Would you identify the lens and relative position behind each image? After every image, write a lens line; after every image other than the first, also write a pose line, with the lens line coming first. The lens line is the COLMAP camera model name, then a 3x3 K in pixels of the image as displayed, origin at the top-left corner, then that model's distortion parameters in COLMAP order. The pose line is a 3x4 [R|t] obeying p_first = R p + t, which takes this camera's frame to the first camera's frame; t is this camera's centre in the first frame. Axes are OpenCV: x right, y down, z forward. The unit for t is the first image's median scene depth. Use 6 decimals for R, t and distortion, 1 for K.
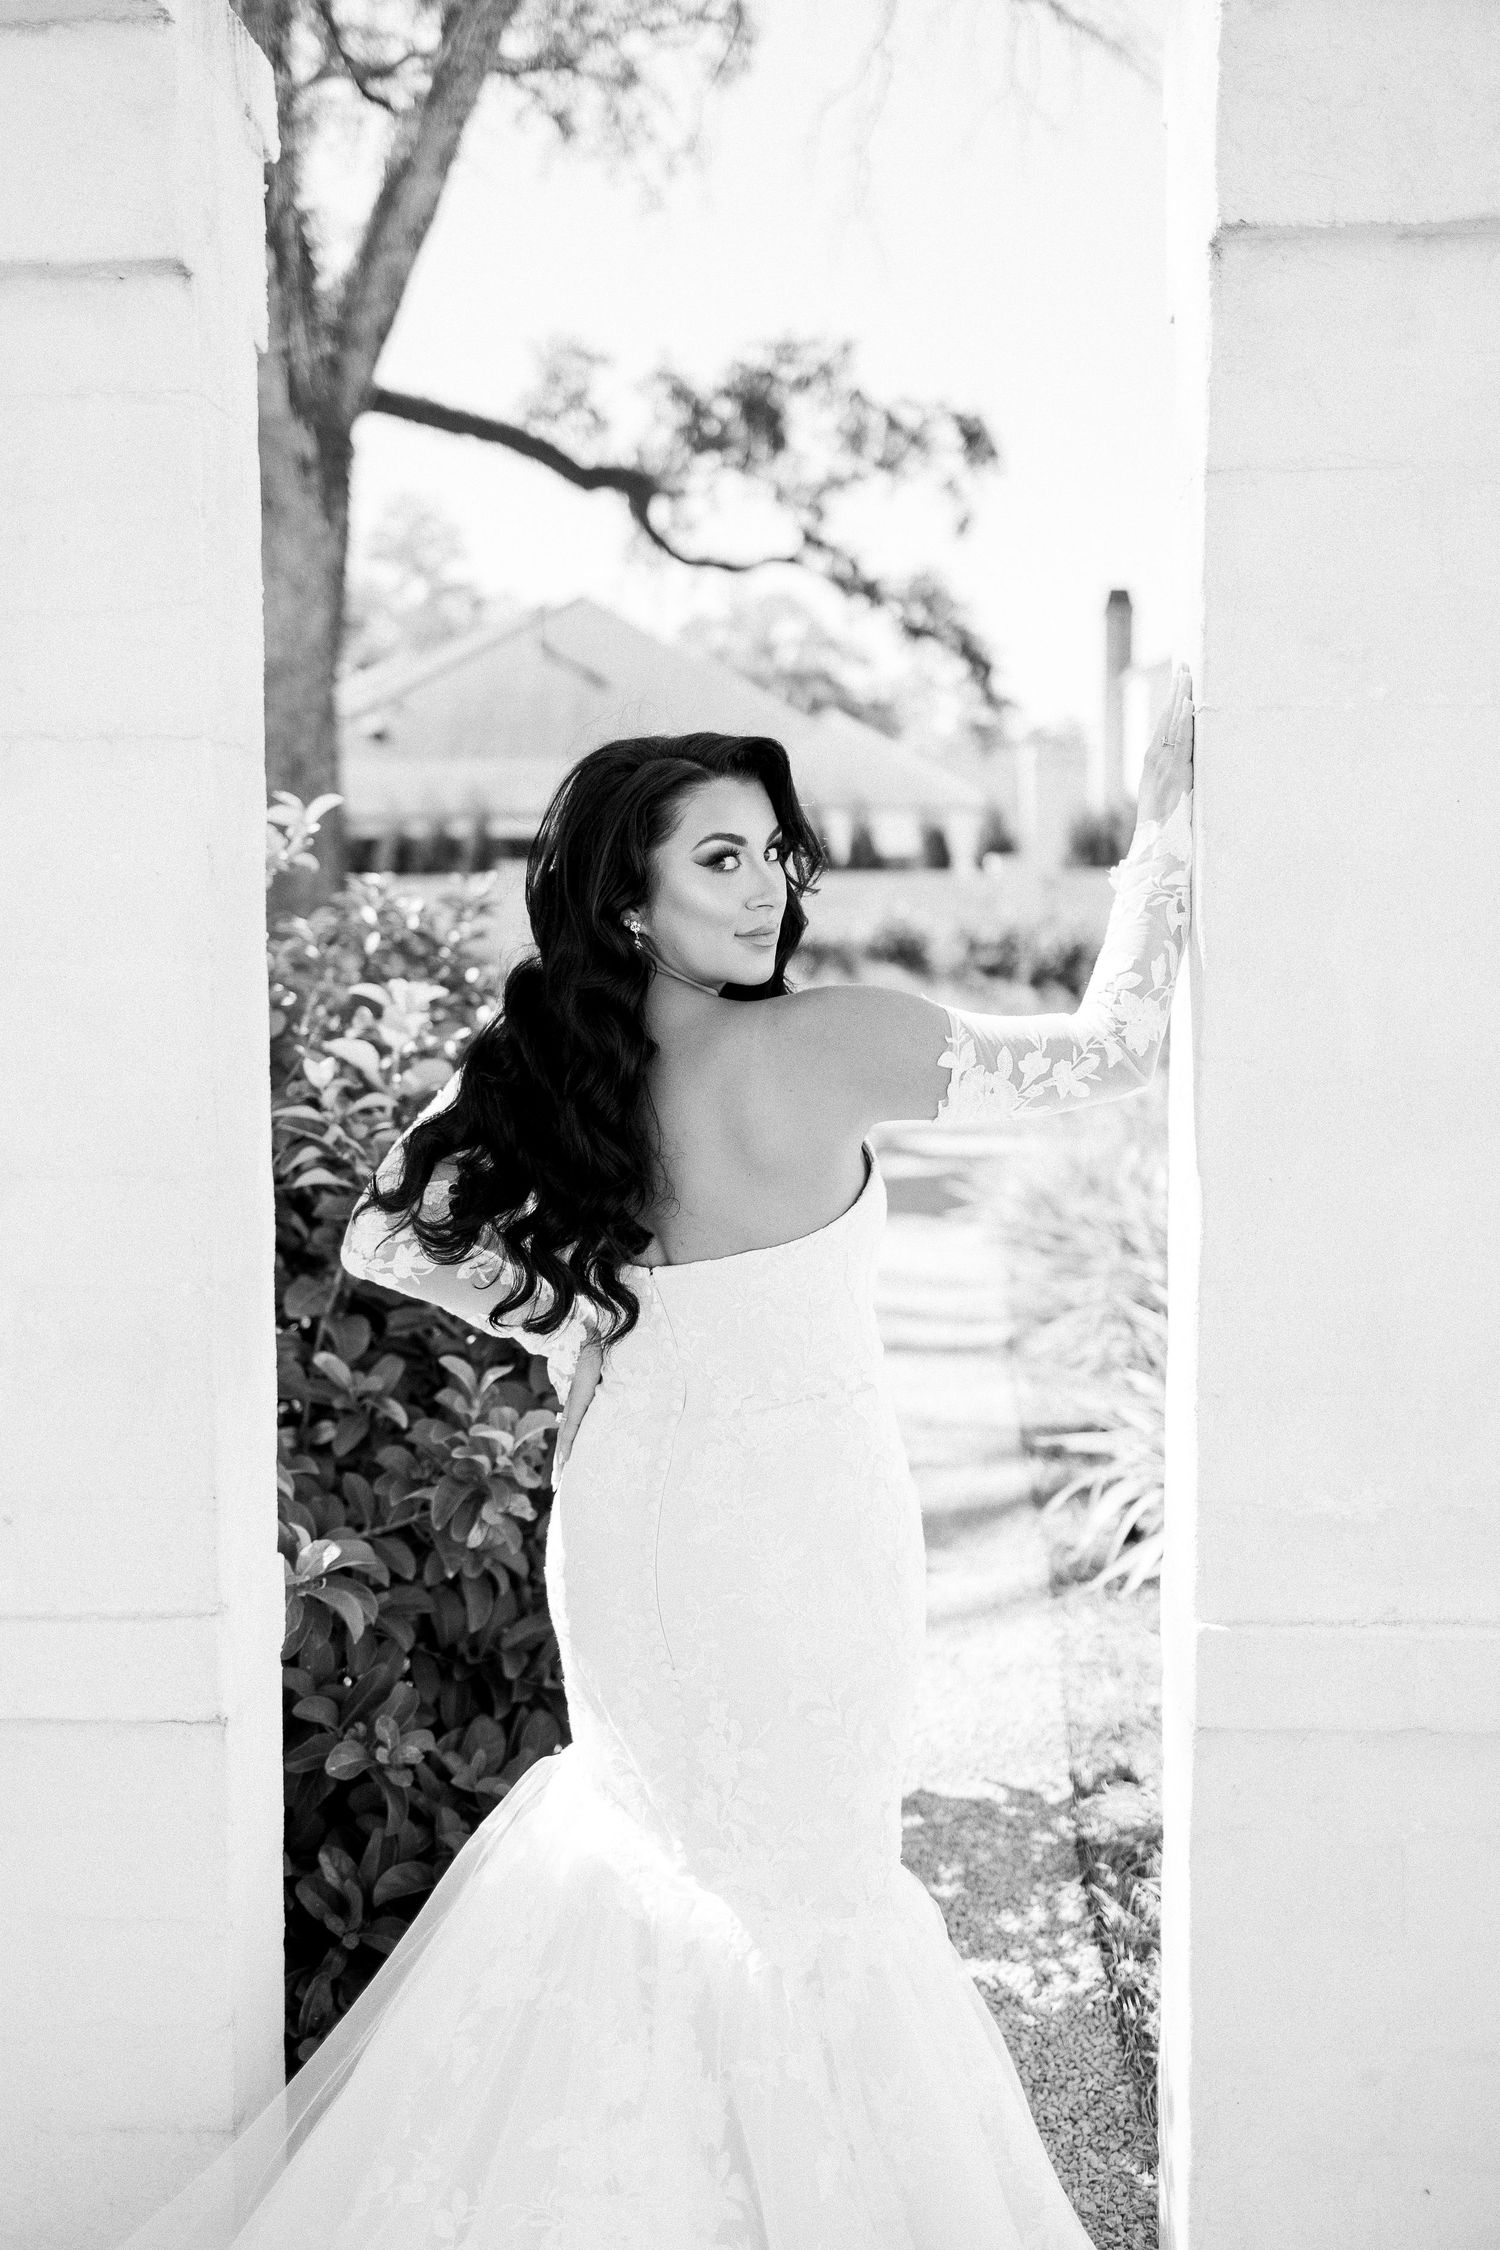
lens RADIAL K [[2342.0, 0, 799.7], [0, 2342.0, 1079.3], [0, 0, 1]] dist [-0.101785, 0.000000]
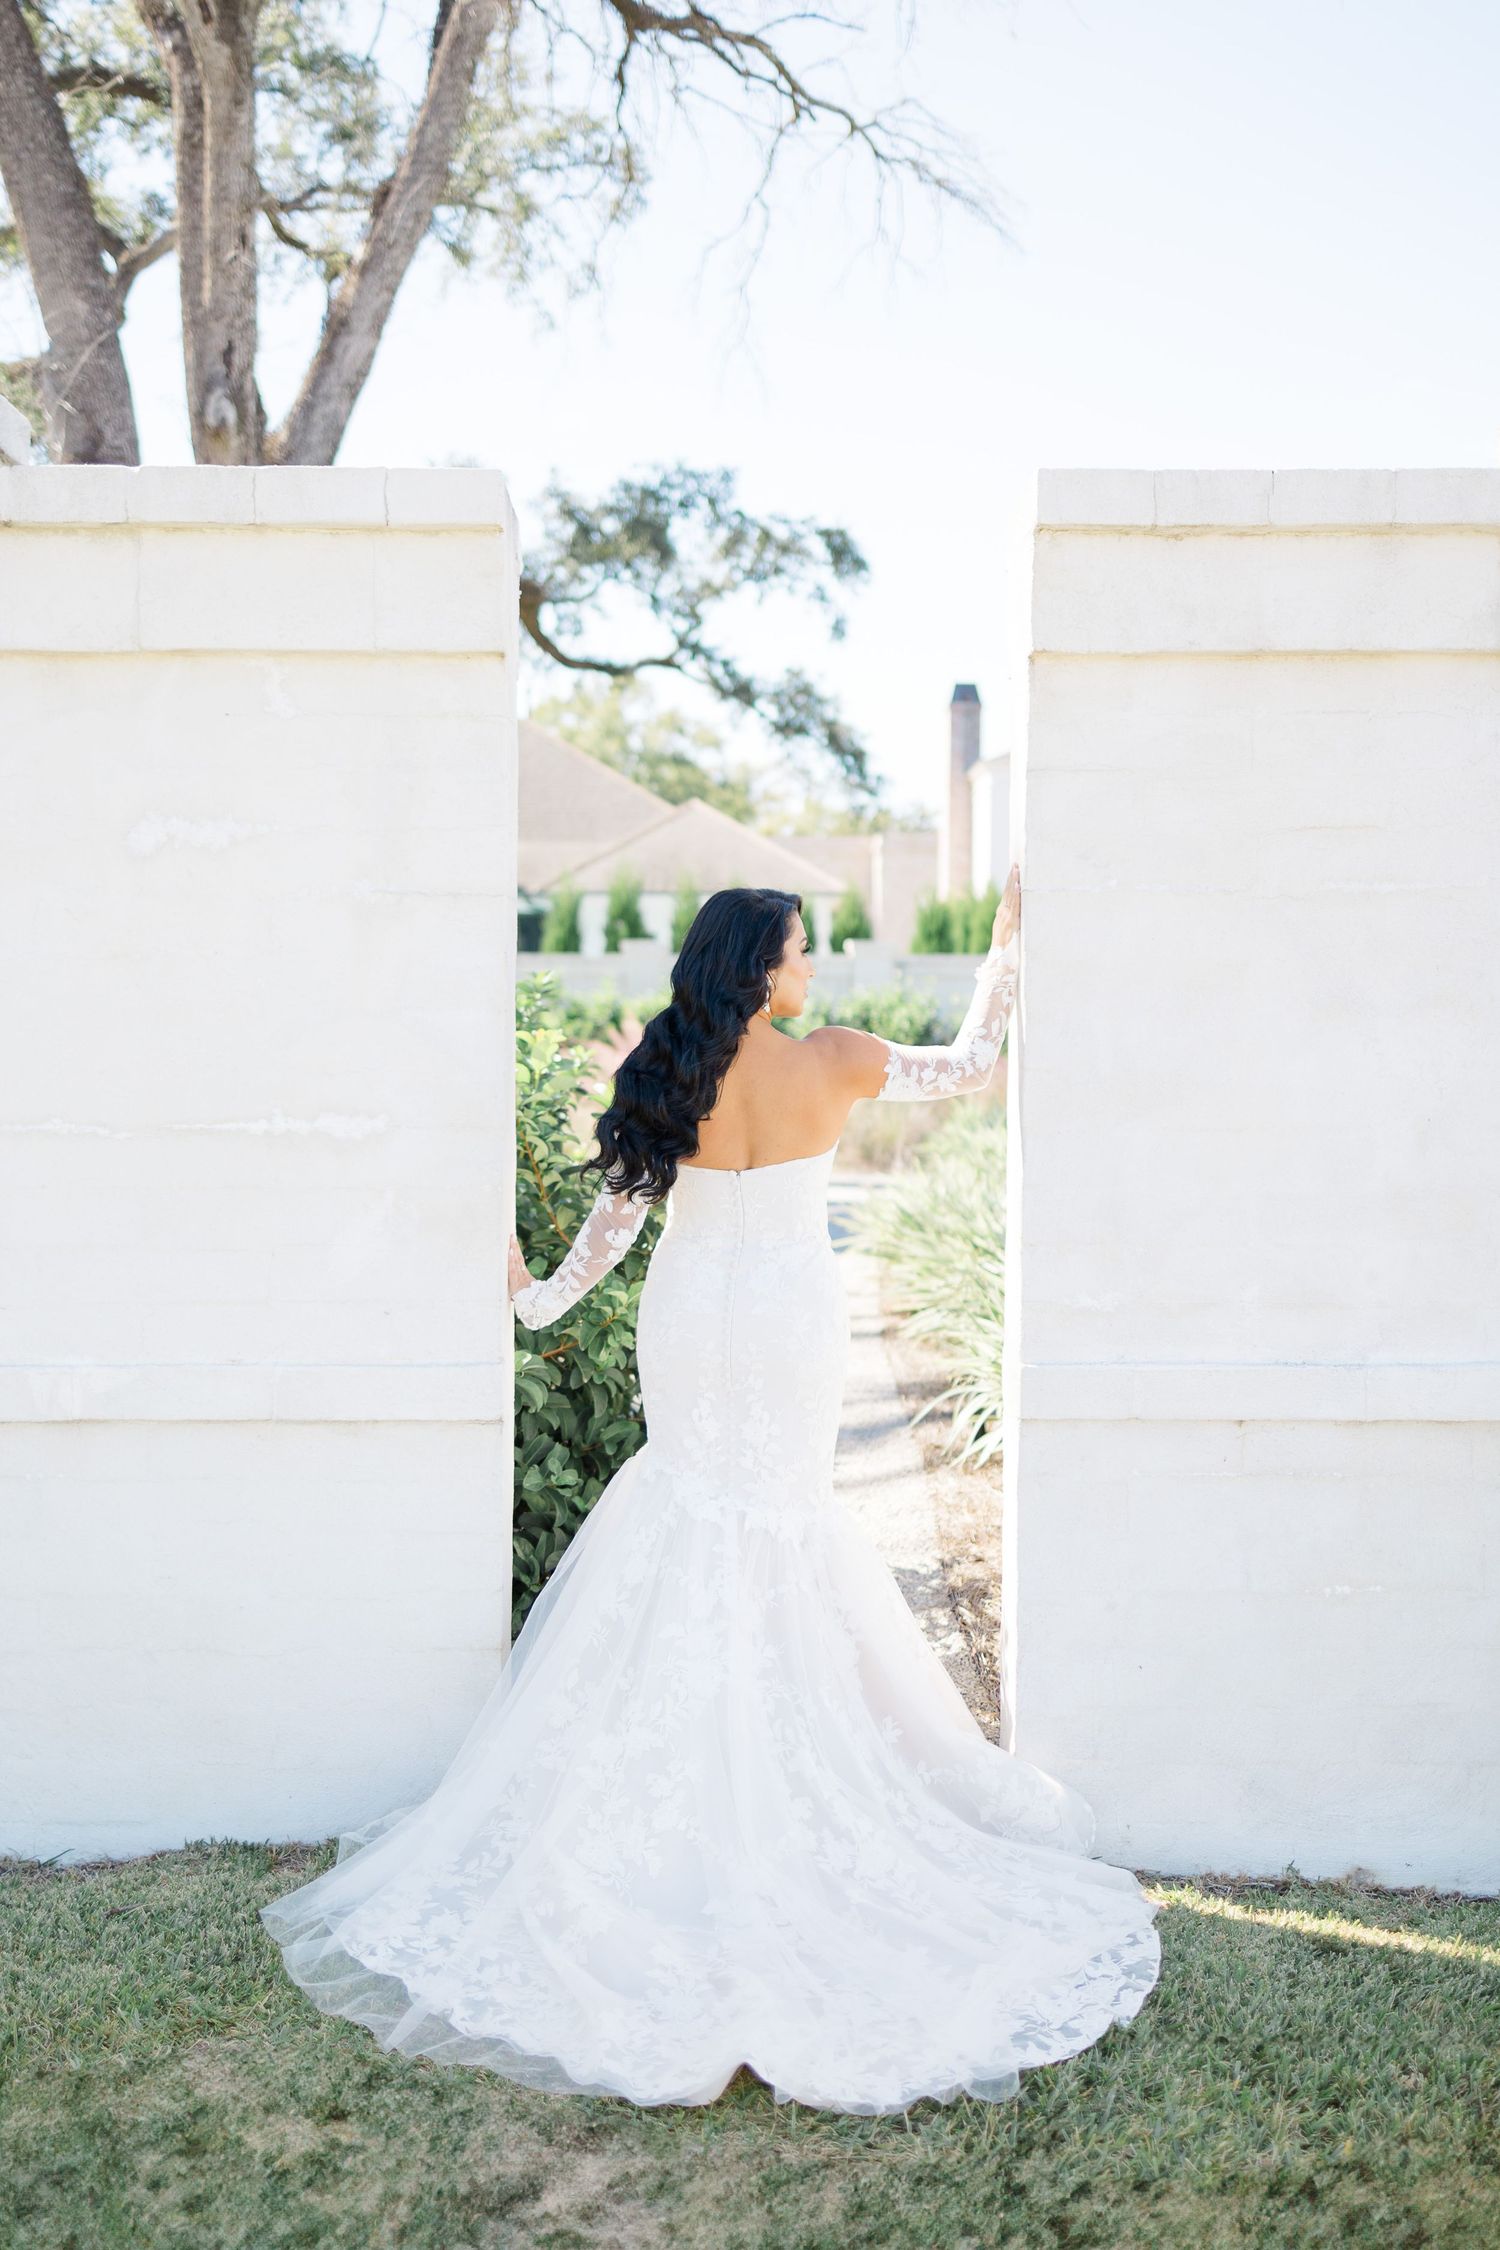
lens RADIAL K [[2240.7, 0, 746.1], [0, 2240.7, 1180.5], [0, 0, 1]] dist [0.033233, 0.000000]
pose [[0.999339, -0.003485, 0.036186, -0.012943], [0.002995, 0.999903, 0.013570, 0.006080], [-0.036230, -0.013453, 0.999253, -0.093412]]
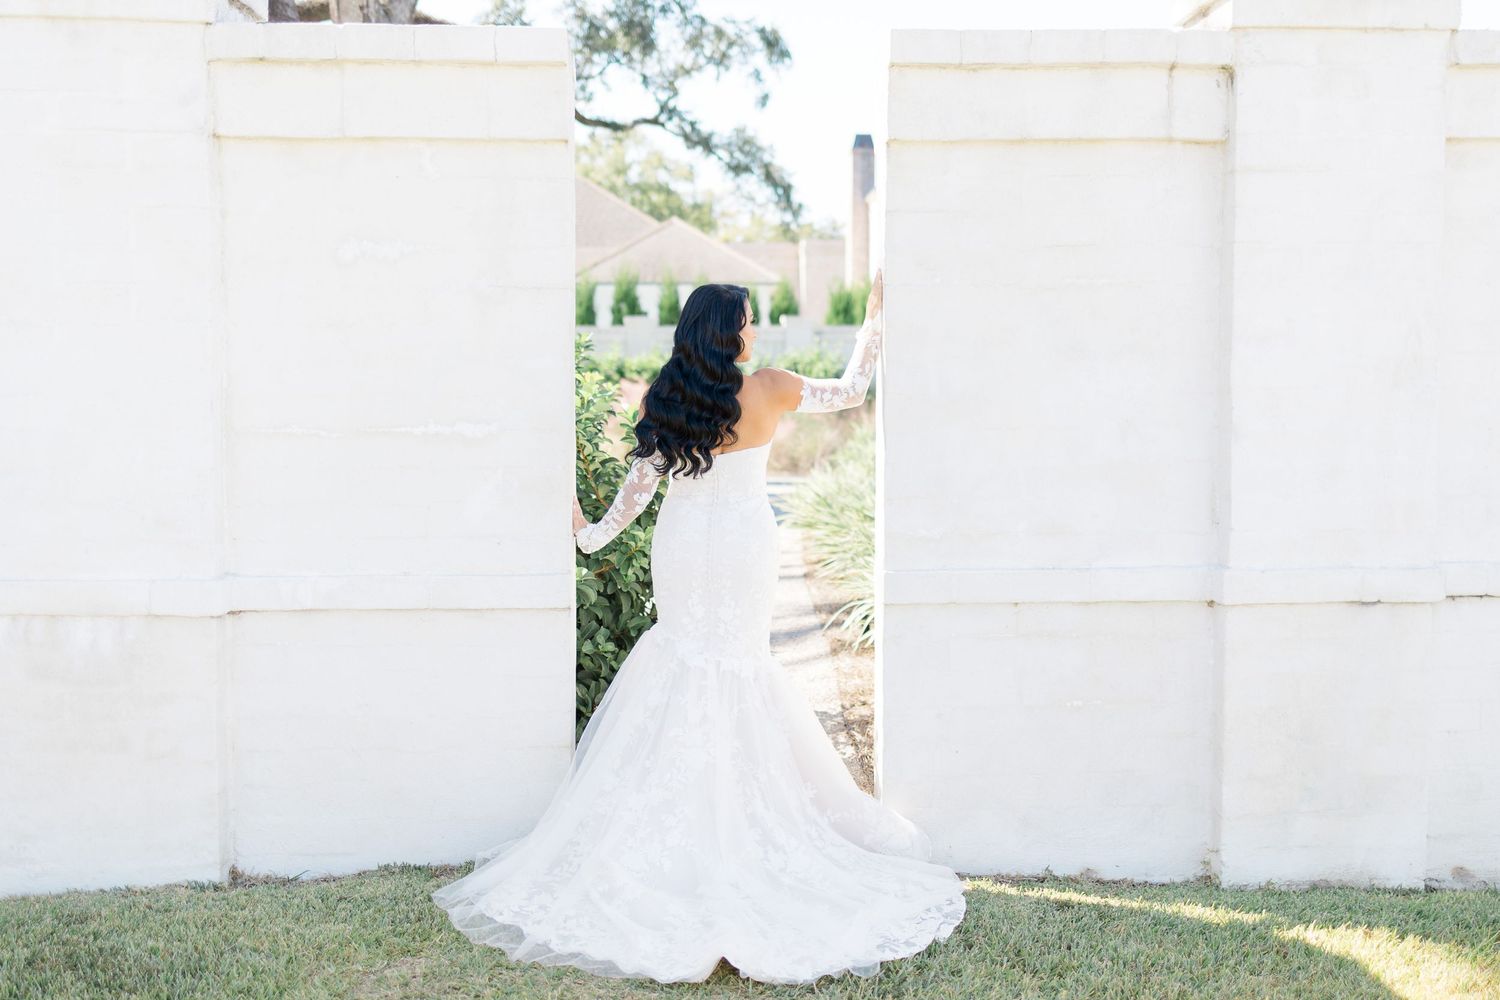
lens RADIAL K [[1572.8, 0, 768.5], [0, 1572.8, 490.7], [0, 0, 1]] dist [0.115115, 0.000000]
pose [[0.997306, -0.011342, 0.072474, -0.015157], [0.010108, 0.999798, 0.017370, 0.009302], [-0.072656, -0.016591, 0.997219, -0.126373]]
